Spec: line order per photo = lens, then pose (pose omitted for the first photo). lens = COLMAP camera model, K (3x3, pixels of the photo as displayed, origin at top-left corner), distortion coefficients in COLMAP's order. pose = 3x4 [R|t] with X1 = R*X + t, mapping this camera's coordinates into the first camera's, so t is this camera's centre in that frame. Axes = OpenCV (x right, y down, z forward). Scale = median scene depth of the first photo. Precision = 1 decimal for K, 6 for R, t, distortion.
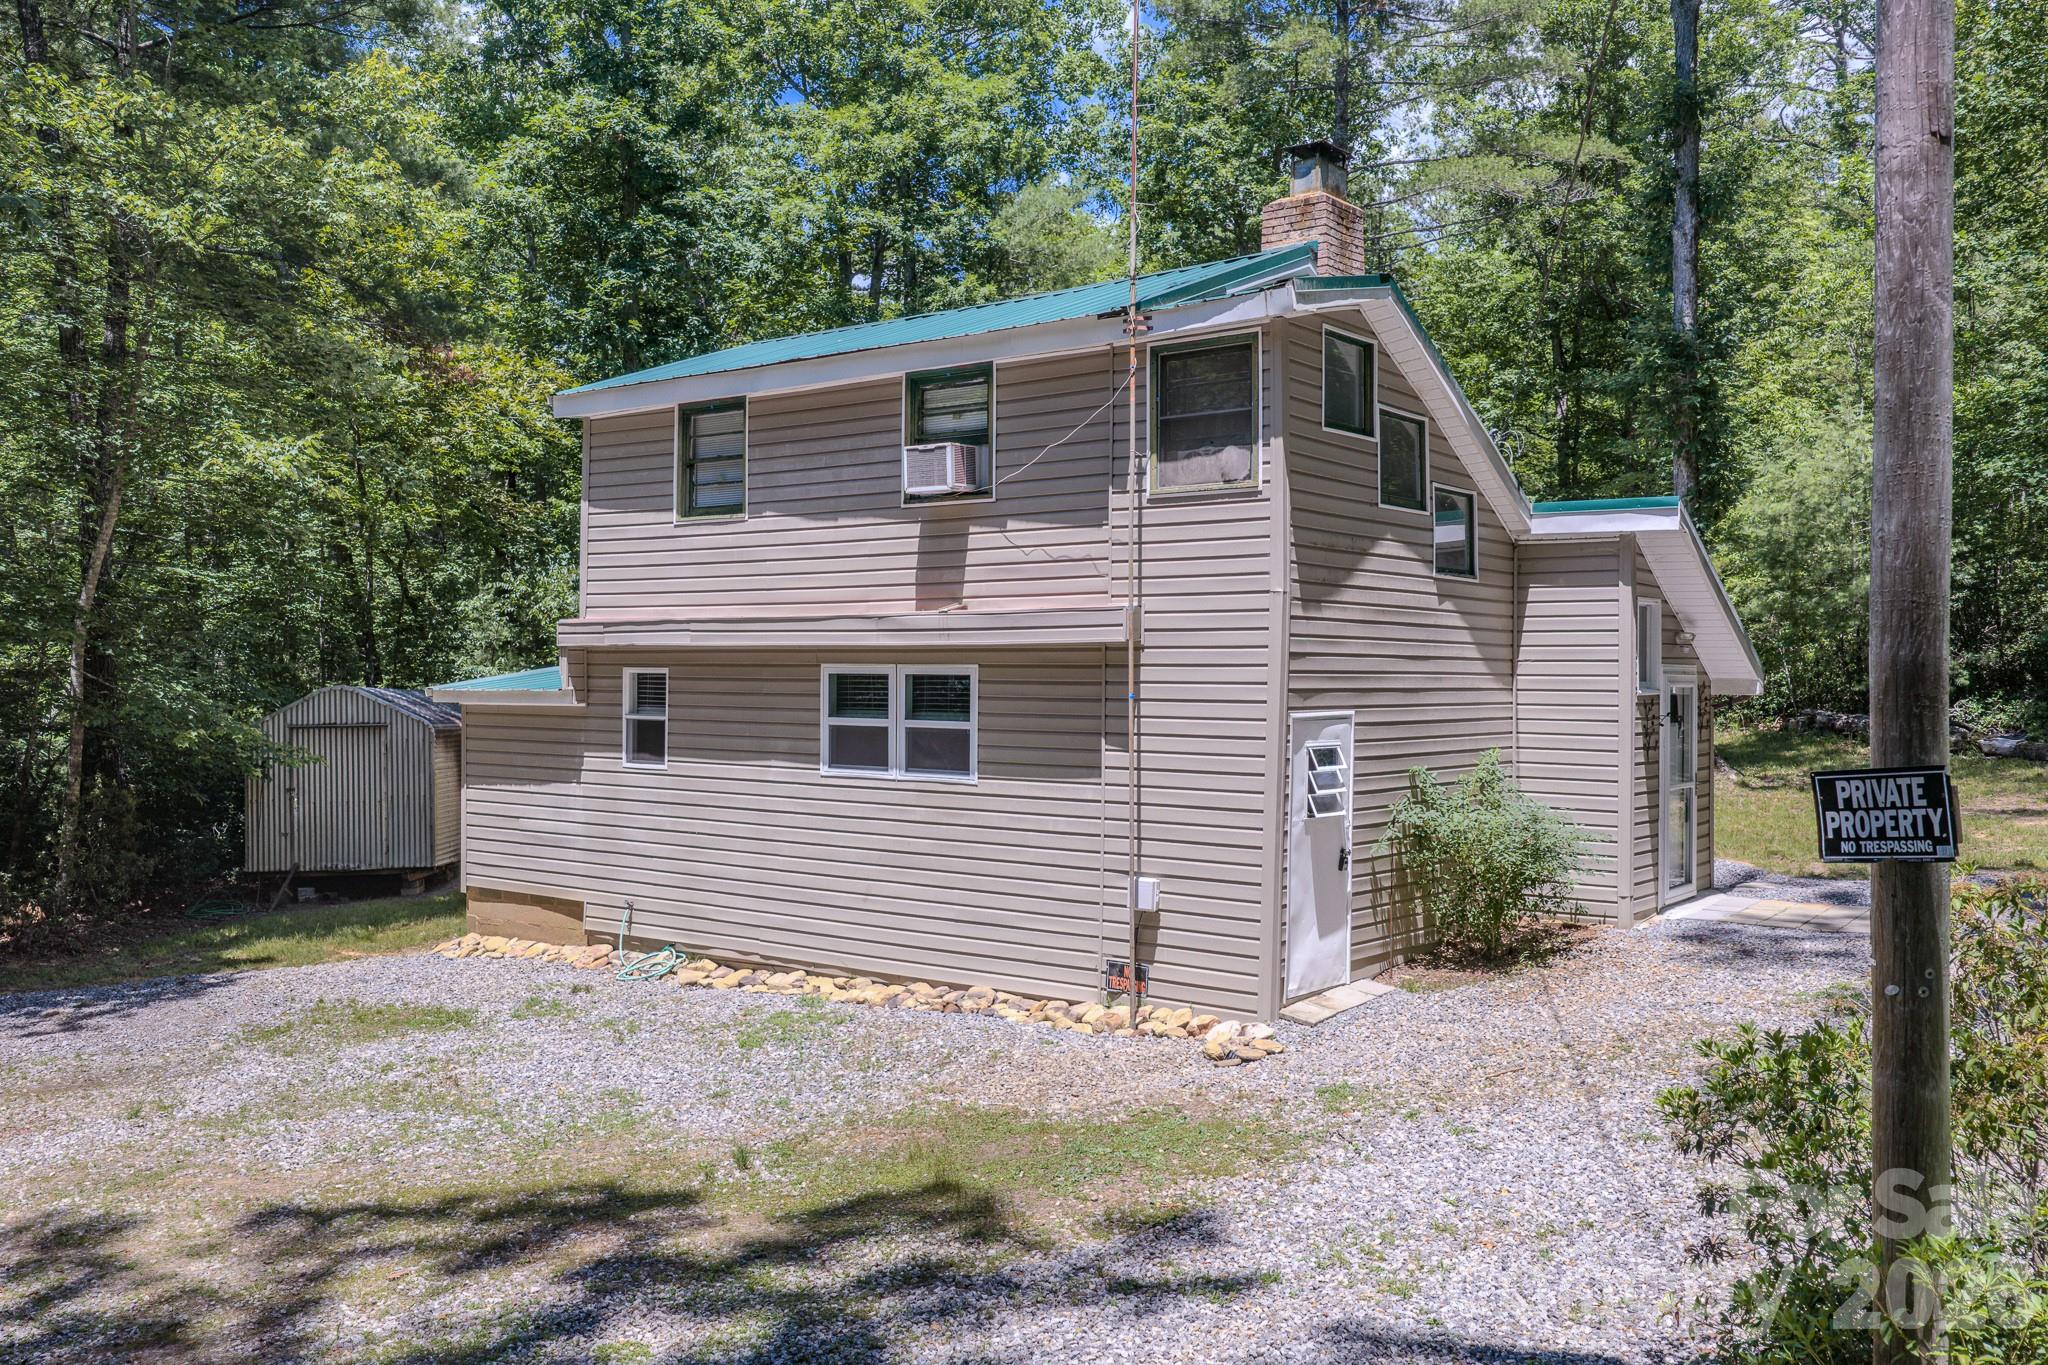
lens RADIAL K [[1730.5, 0, 1019.5], [0, 1730.5, 662.0], [0, 0, 1]] dist [0.012362, -0.004850]
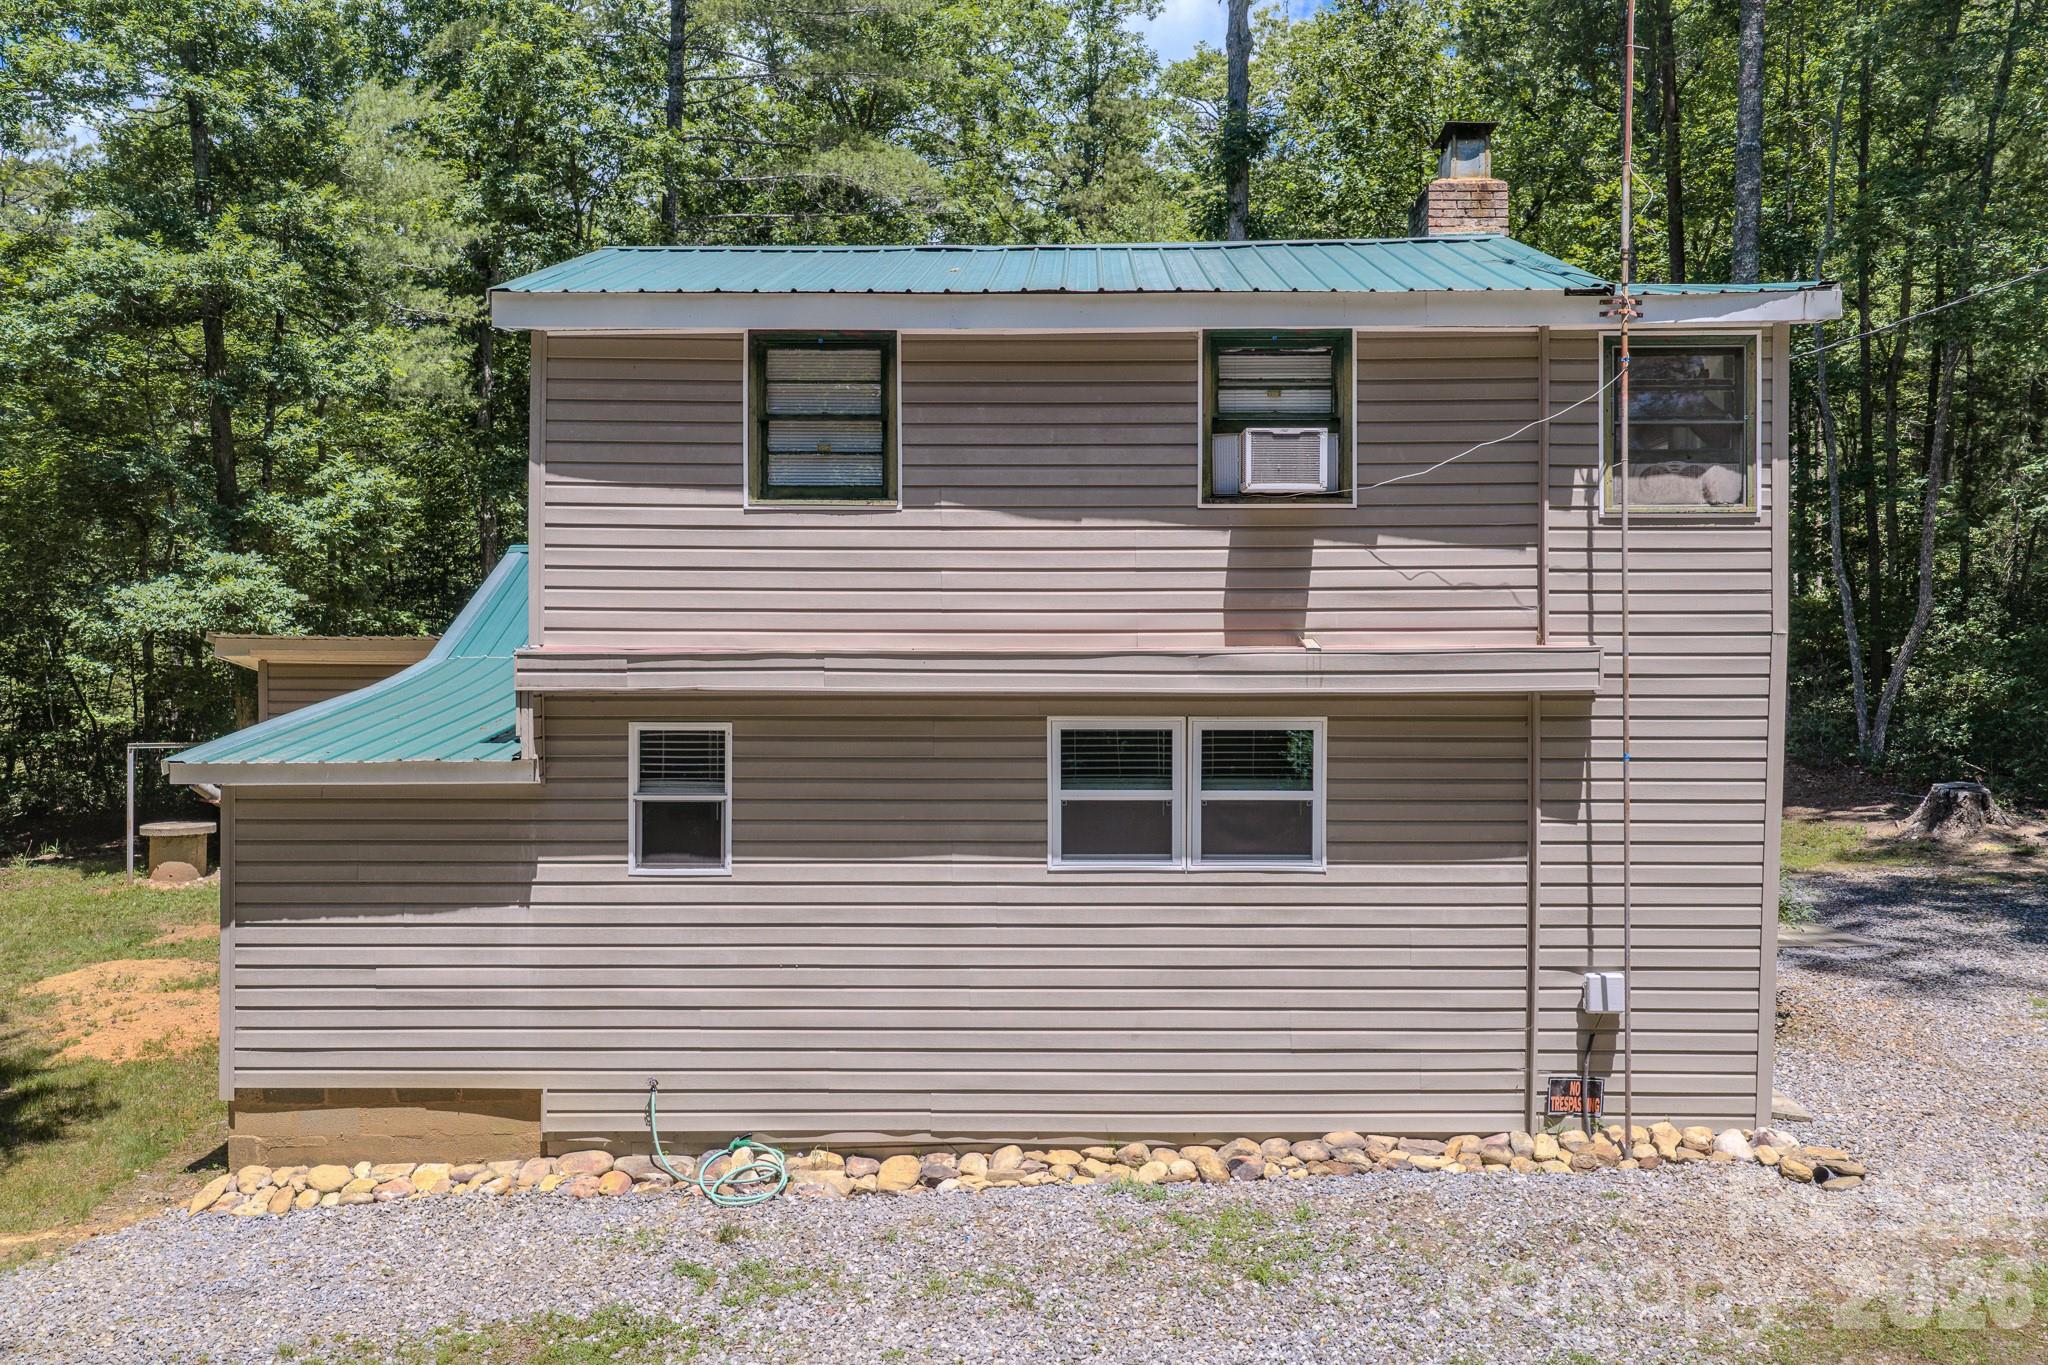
lens RADIAL K [[1730.5, 0, 1019.5], [0, 1730.5, 662.0], [0, 0, 1]] dist [0.012362, -0.004850]
pose [[0.795929, -0.000616, 0.605390, -0.580762], [0.000989, 0.999999, -0.000283, -0.022192], [-0.605389, 0.000824, 0.795929, 0.447714]]
